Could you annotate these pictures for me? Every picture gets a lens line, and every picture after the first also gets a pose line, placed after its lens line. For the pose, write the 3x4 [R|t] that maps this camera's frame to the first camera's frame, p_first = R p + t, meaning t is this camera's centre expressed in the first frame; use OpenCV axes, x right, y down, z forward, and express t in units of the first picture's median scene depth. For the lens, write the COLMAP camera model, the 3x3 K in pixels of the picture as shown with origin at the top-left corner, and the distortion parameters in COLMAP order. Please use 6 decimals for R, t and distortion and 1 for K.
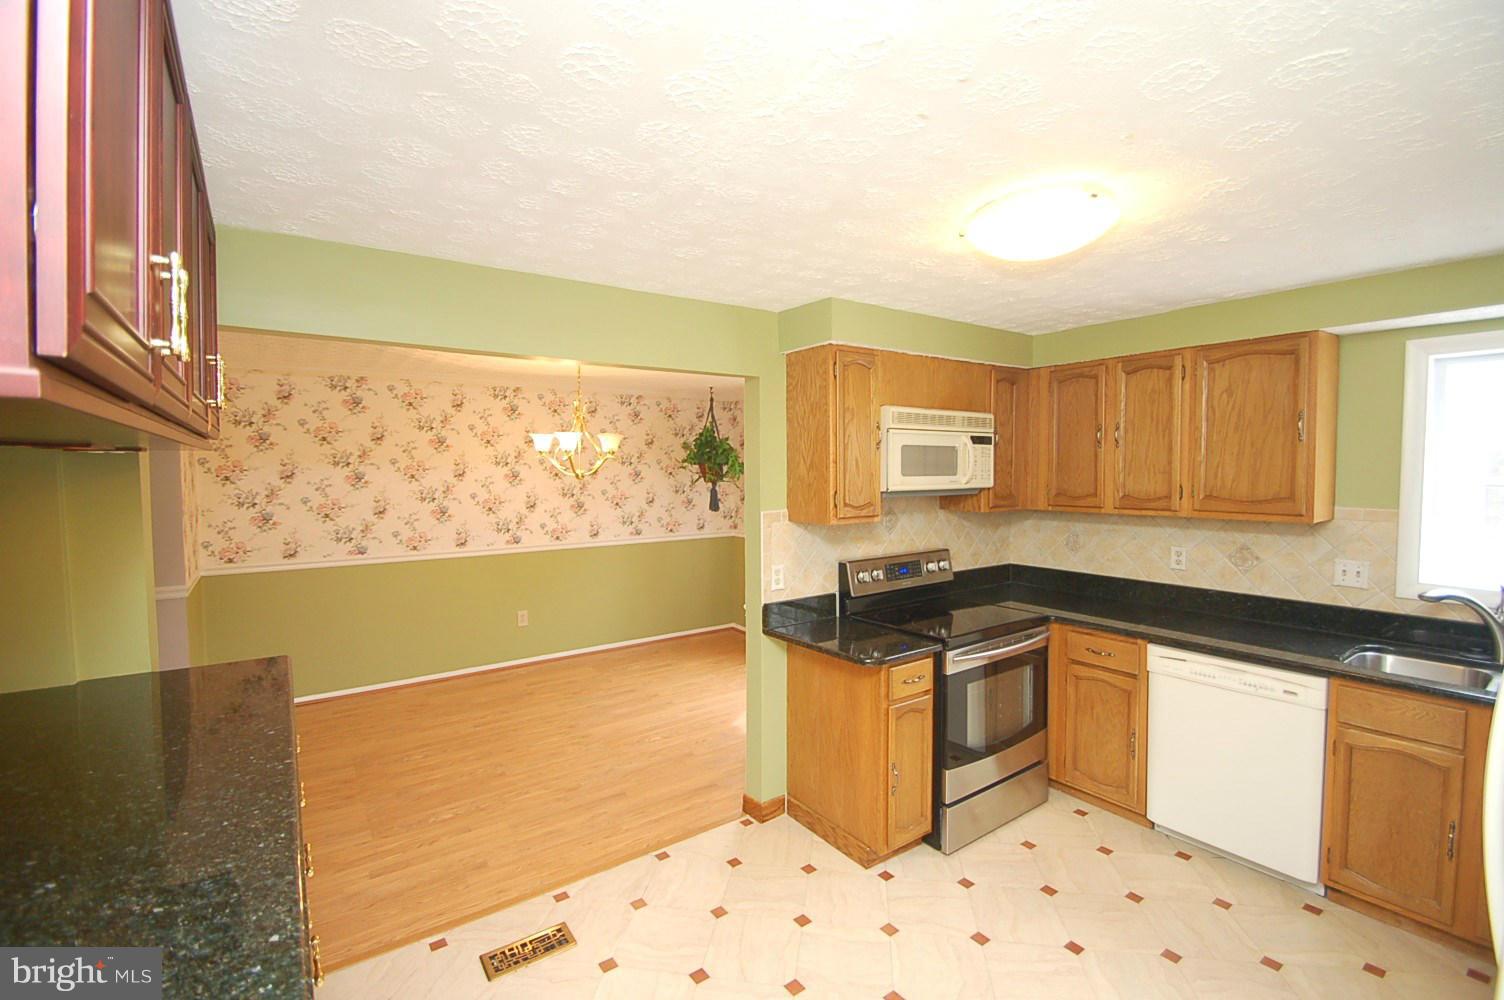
lens RADIAL K [[659.4, 0, 753.7], [0, 659.4, 499.0], [0, 0, 1]] dist [0.018526, -0.020902]
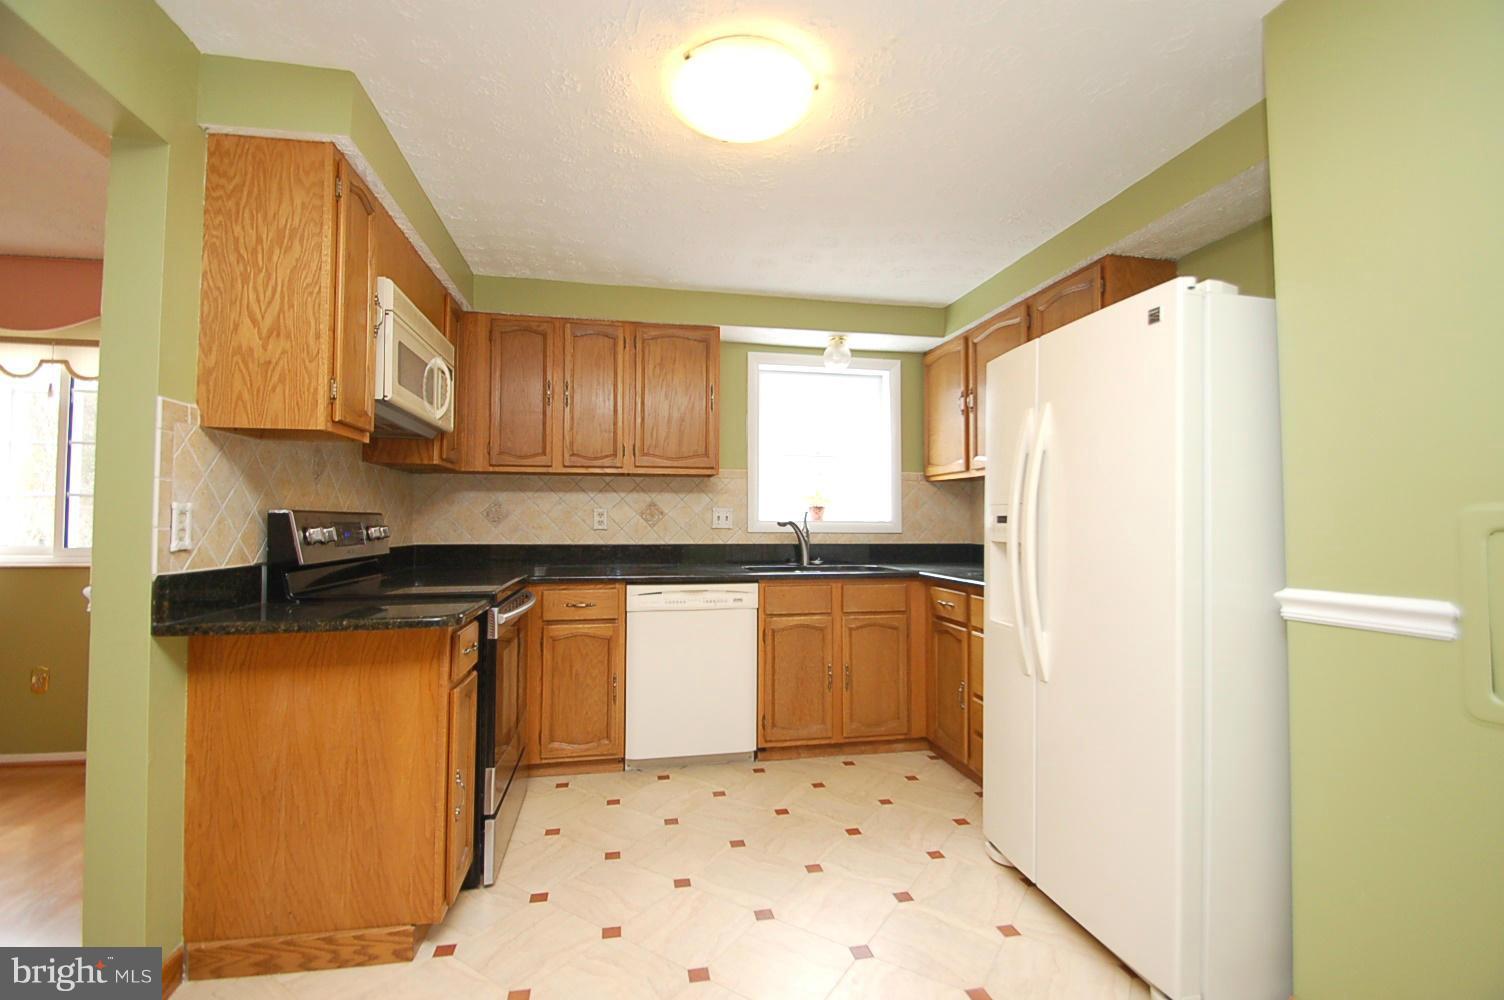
lens RADIAL K [[659.4, 0, 753.7], [0, 659.4, 499.0], [0, 0, 1]] dist [0.018526, -0.020902]
pose [[0.413684, 0.042191, 0.909443, -0.256990], [0.038832, 0.997199, -0.063926, 0.147999], [-0.909592, 0.061760, 0.410887, 0.360619]]
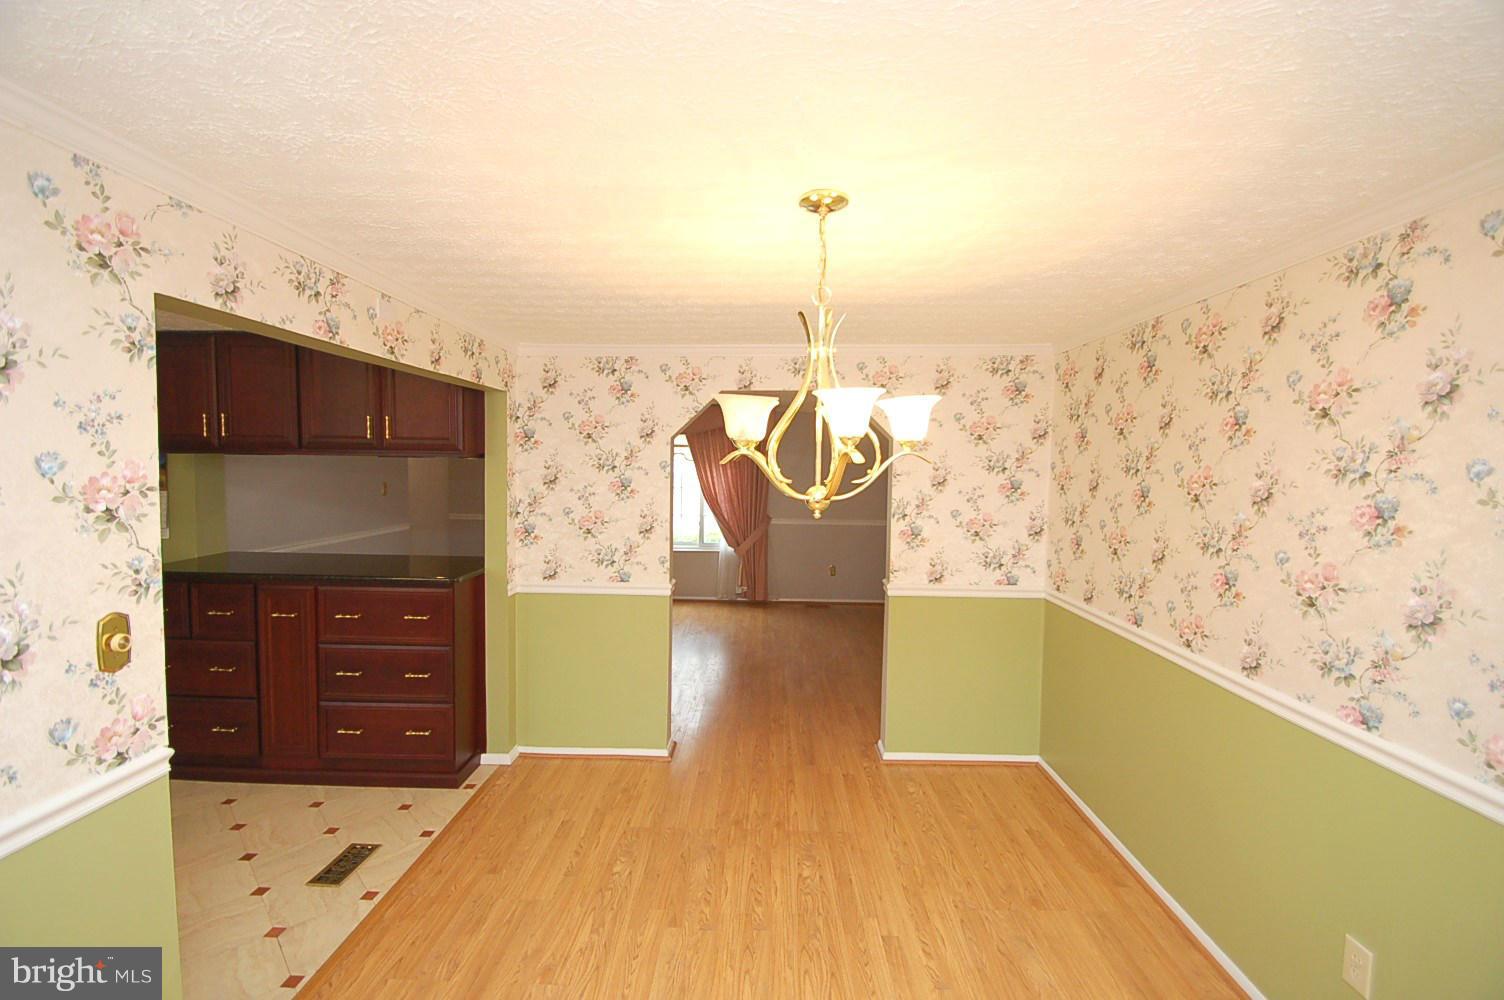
lens RADIAL K [[659.4, 0, 753.7], [0, 659.4, 499.0], [0, 0, 1]] dist [0.018526, -0.020902]
pose [[-0.600654, 0.041564, -0.798428, 0.114543], [-0.048041, 0.994967, 0.087937, -0.098859], [0.798064, 0.091177, -0.595634, 1.663634]]
